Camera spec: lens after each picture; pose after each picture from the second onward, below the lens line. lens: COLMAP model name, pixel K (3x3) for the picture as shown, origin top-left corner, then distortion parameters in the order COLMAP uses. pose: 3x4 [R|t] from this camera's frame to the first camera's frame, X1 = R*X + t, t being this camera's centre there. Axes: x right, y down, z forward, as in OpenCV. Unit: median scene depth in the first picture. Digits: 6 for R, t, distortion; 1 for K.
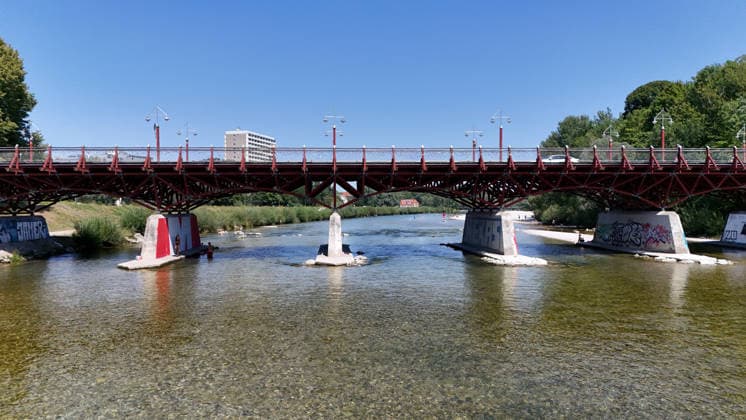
lens RADIAL K [[548.3, 0, 372.6], [0, 548.3, 210.8], [0, 0, 1]] dist [0.064093, -0.062943]
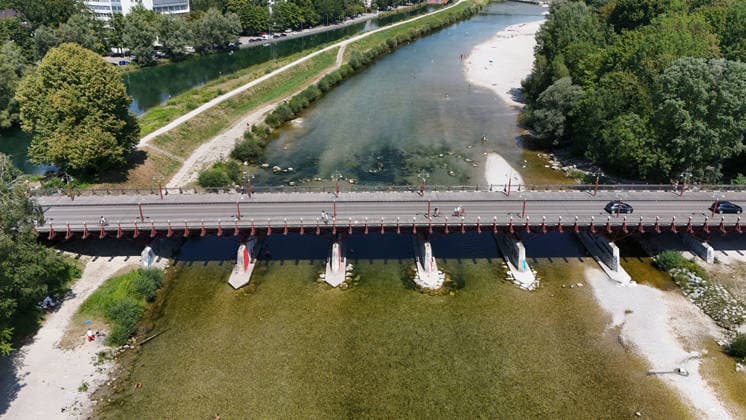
lens RADIAL K [[548.3, 0, 372.9], [0, 548.3, 225.8], [0, 0, 1]] dist [0.064093, -0.062943]
pose [[0.998604, 0.029790, -0.043625, 0.083791], [-0.008579, 0.906320, 0.422506, -0.518484], [0.052124, -0.421542, 0.905310, -0.393529]]
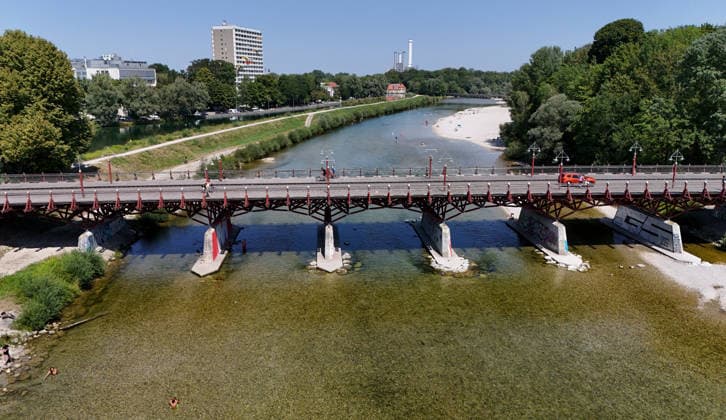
lens RADIAL K [[550.5, 0, 353.3], [0, 550.5, 204.4], [0, 0, 1]] dist [0.058570, -0.050544]
pose [[0.999934, 0.005946, -0.009830, 0.006323], [-0.003723, 0.977191, 0.212331, -0.227000], [0.010869, -0.212280, 0.977148, -0.263607]]
